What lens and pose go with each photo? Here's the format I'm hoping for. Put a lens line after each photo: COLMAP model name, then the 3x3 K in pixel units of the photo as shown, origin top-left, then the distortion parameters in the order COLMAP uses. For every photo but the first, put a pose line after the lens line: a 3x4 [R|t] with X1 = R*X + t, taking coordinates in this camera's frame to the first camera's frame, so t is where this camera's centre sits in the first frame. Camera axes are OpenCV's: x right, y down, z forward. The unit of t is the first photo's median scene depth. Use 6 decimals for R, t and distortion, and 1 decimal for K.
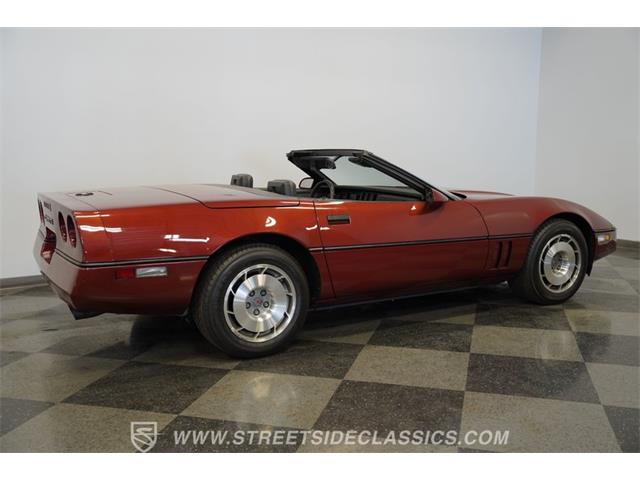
lens RADIAL K [[672.4, 0, 322.4], [0, 672.4, 235.1], [0, 0, 1]] dist [-0.021669, 0.000000]
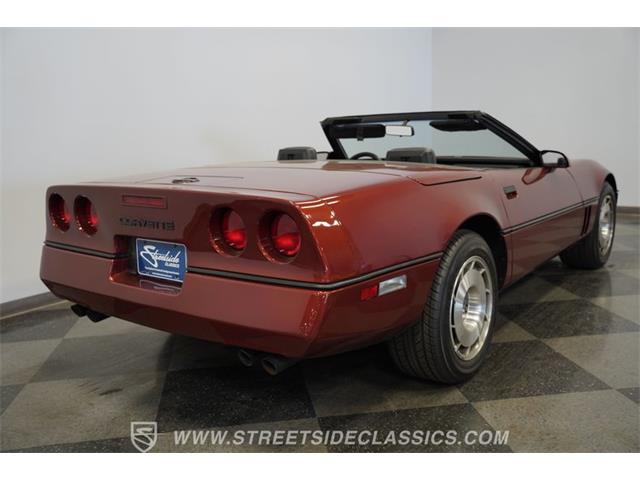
lens RADIAL K [[628.9, 0, 322.0], [0, 628.9, 245.1], [0, 0, 1]] dist [-0.036700, 0.000000]
pose [[0.926138, -0.099023, 0.363956, -0.416702], [0.083079, 0.994780, 0.059247, -0.020436], [-0.367923, -0.024634, 0.929530, 0.342997]]
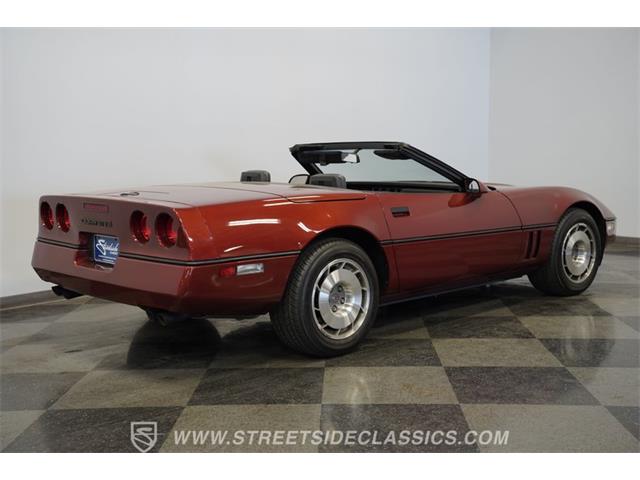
lens RADIAL K [[853.3, 0, 321.6], [0, 853.3, 229.9], [0, 0, 1]] dist [0.084770, 0.000000]
pose [[0.976315, -0.039152, 0.212780, -0.317436], [0.045935, 0.998579, -0.027026, 0.028561], [-0.211420, 0.036160, 0.976726, -0.171402]]
